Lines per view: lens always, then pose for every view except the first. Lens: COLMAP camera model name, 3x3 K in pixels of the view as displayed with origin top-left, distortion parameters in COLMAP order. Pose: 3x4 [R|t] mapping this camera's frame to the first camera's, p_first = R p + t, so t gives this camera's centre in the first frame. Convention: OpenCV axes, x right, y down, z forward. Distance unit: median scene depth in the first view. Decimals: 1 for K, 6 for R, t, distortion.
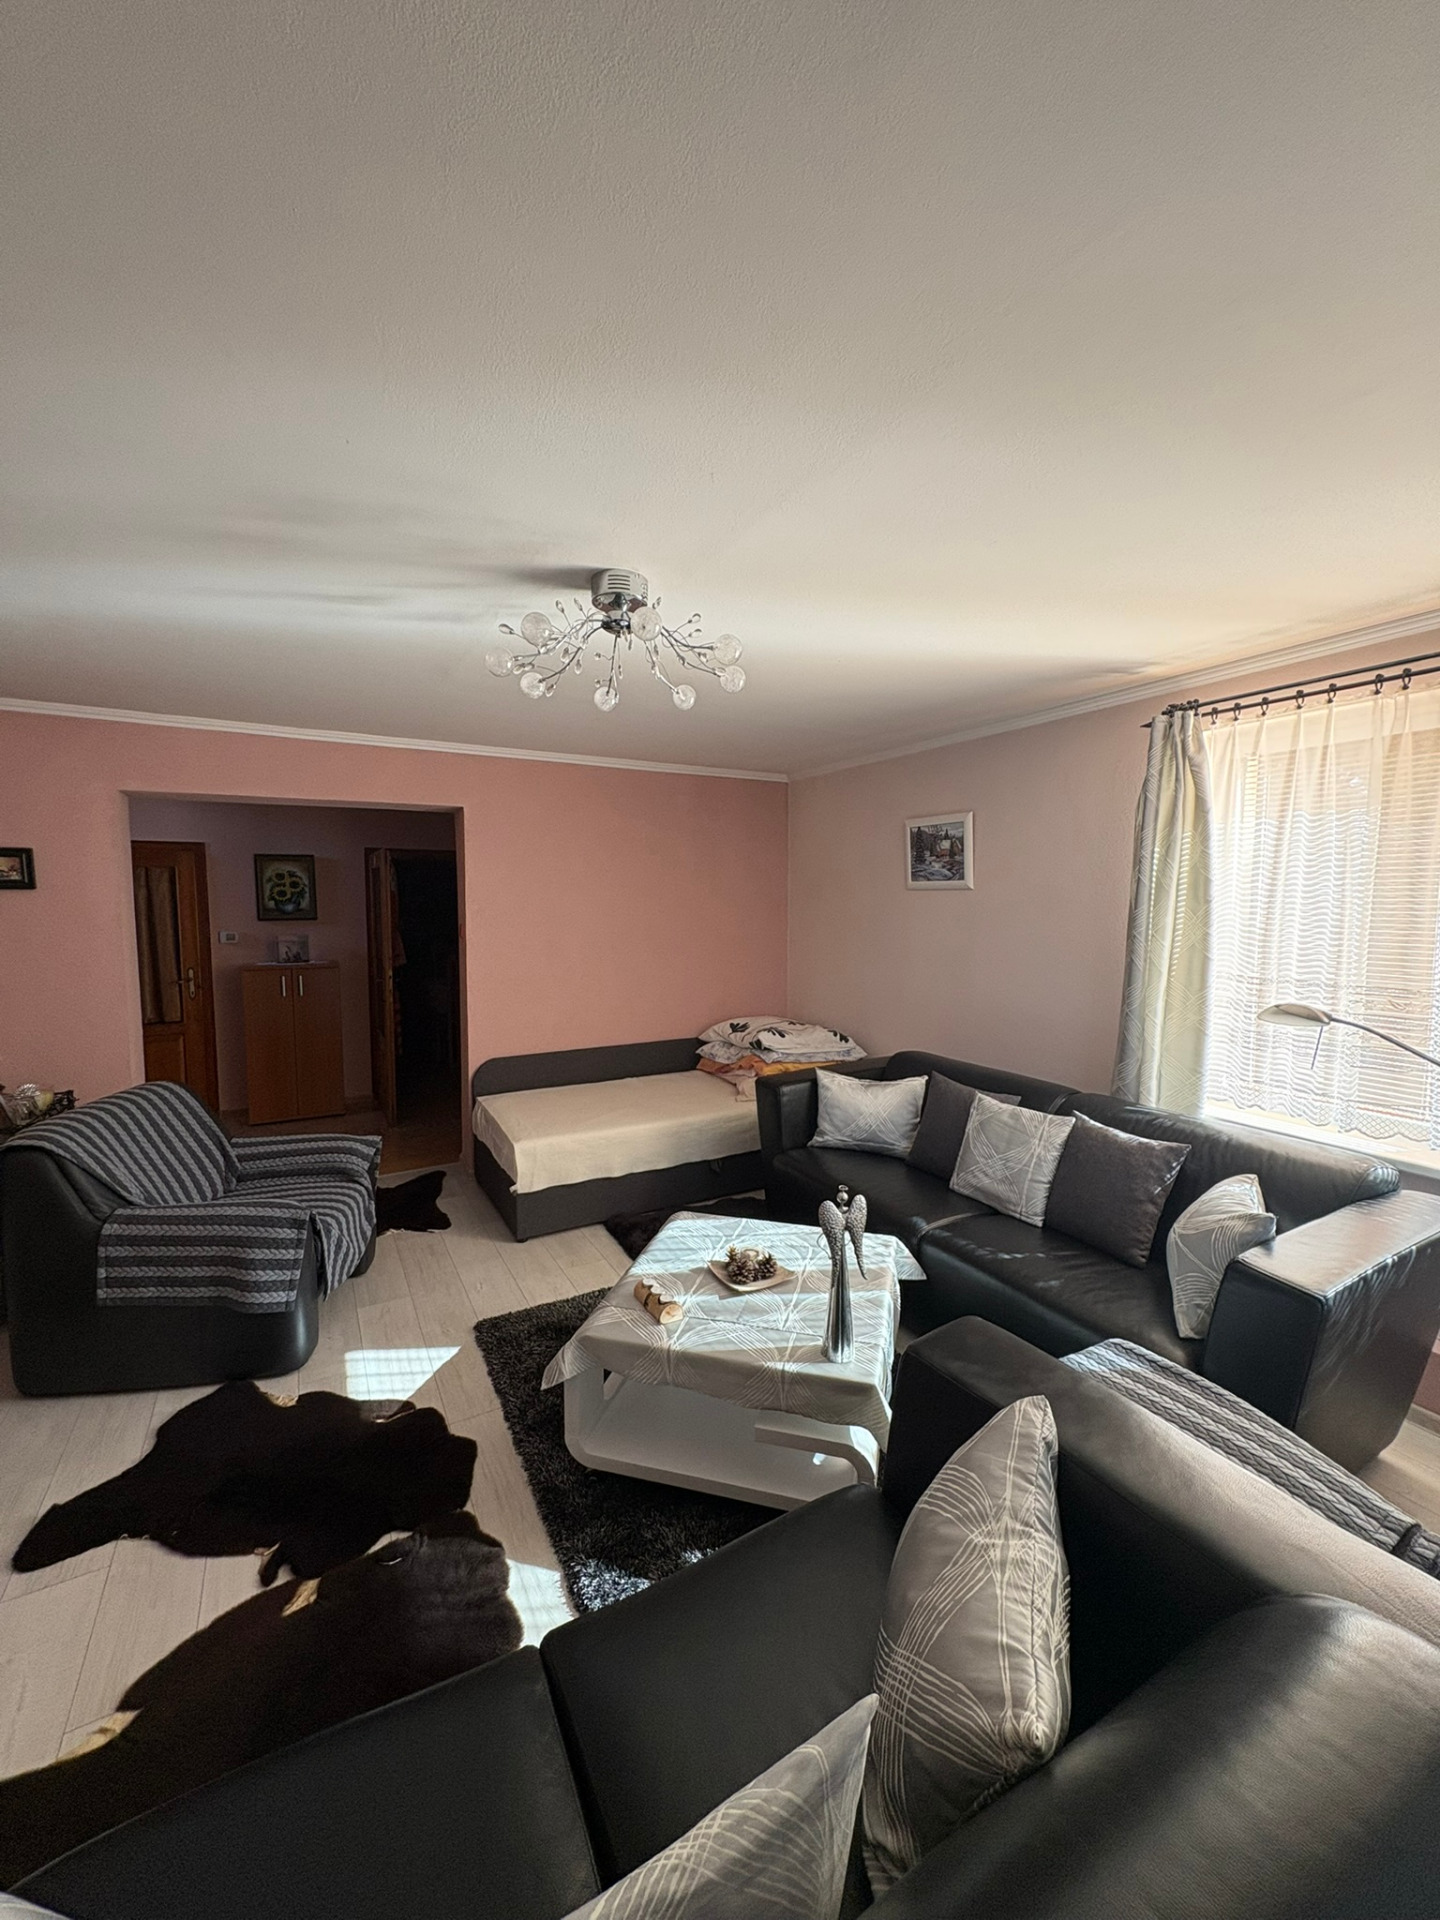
lens RADIAL K [[762.7, 0, 718.1], [0, 762.7, 962.6], [0, 0, 1]] dist [0.000605, 0.000440]
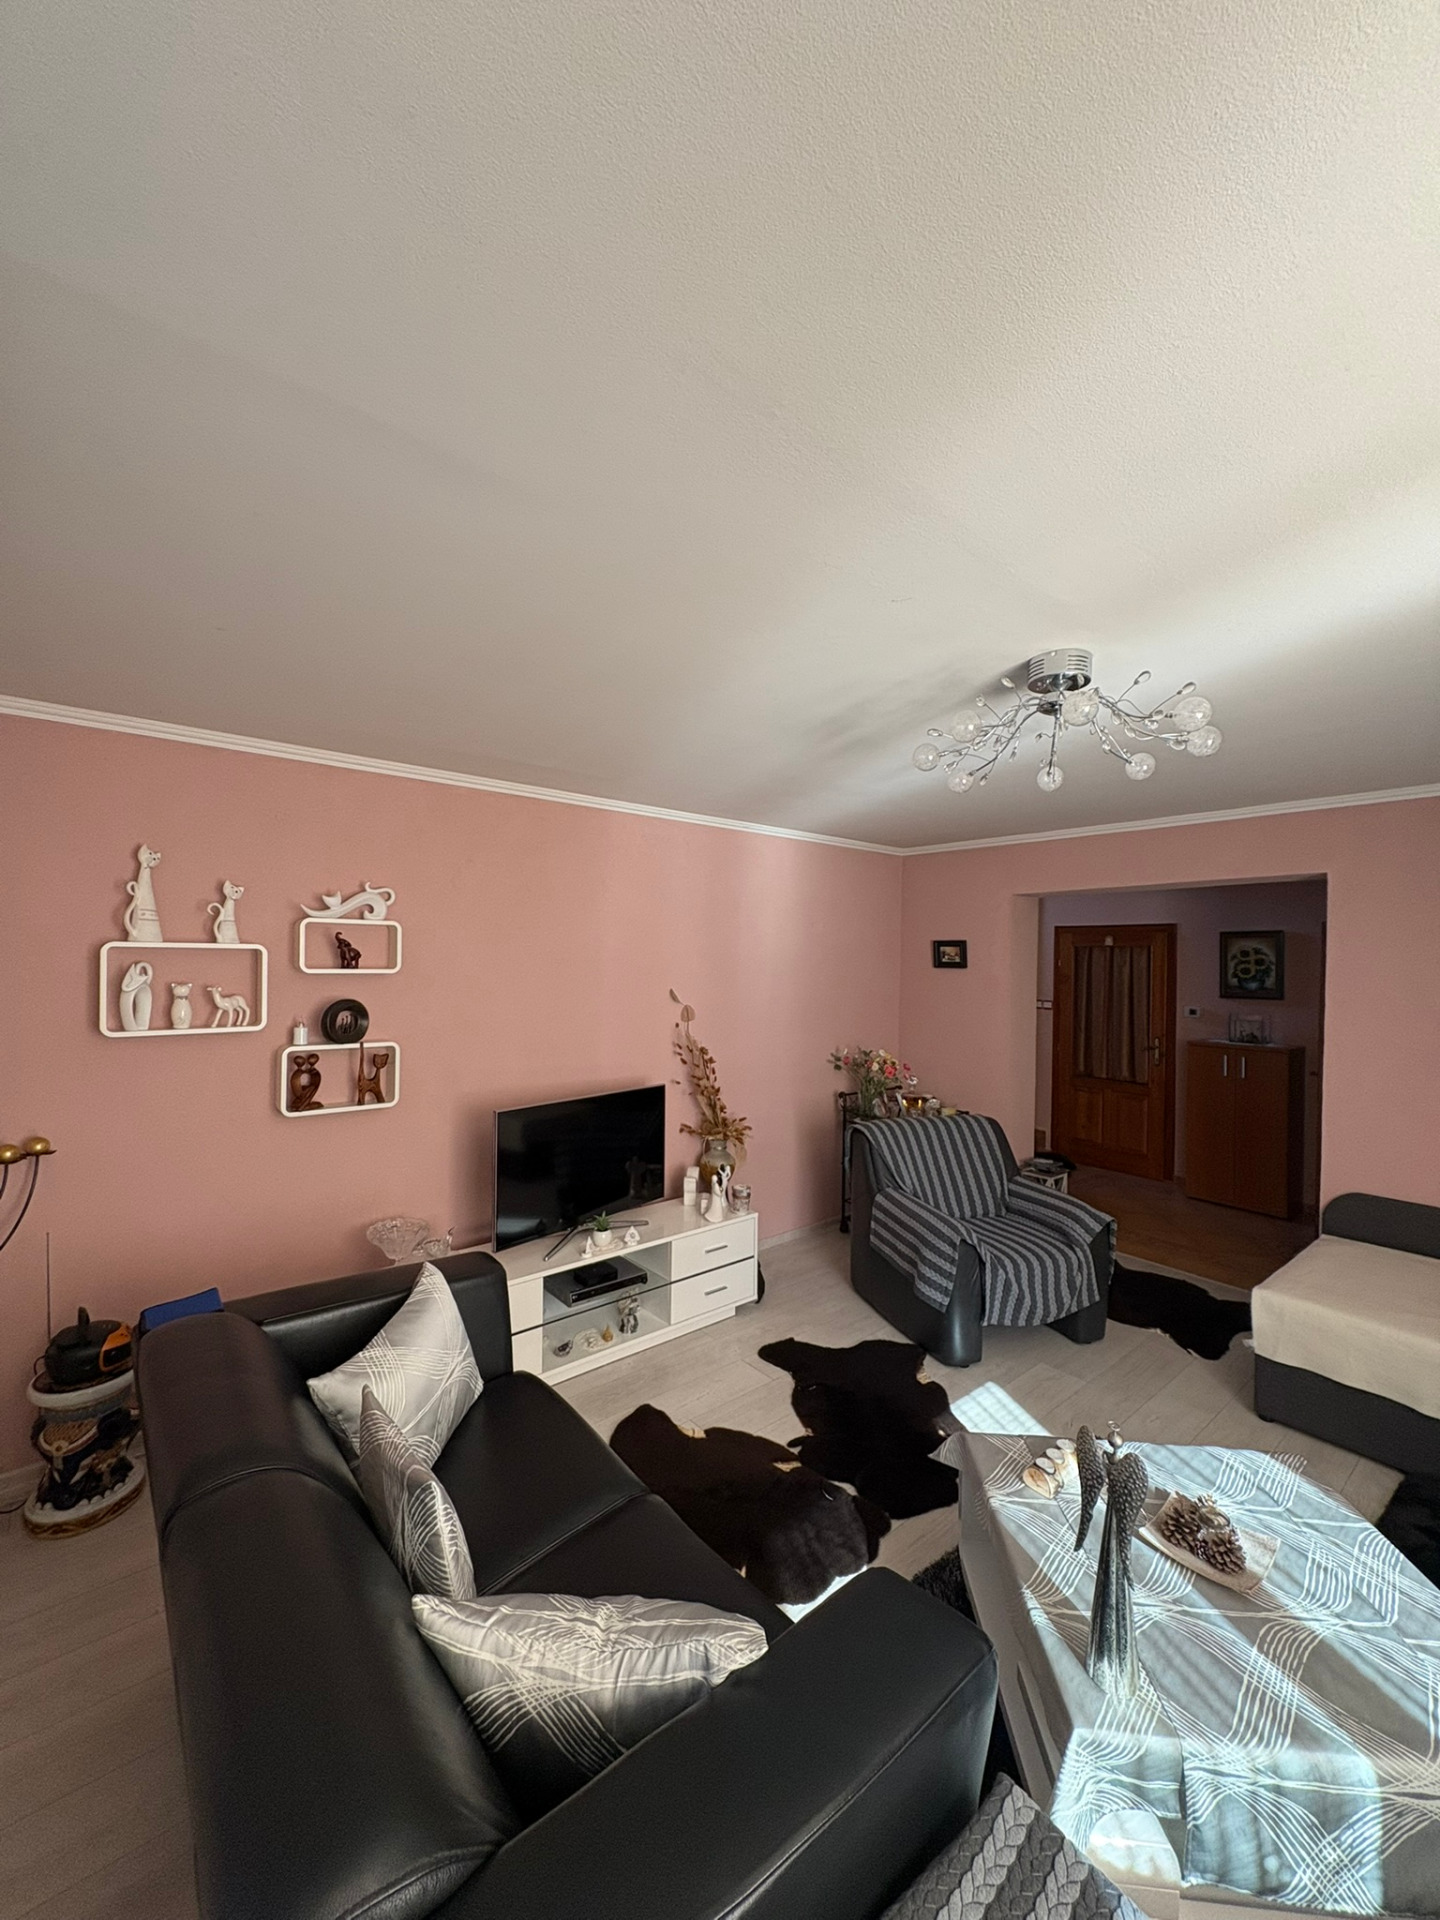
lens RADIAL K [[762.7, 0, 719.3], [0, 762.7, 959.9], [0, 0, 1]] dist [0.000605, 0.000440]
pose [[0.174395, 0.002686, -0.984672, 0.509759], [-0.092769, 0.995593, -0.013715, -0.054260], [0.980296, 0.093739, 0.173875, 0.318180]]
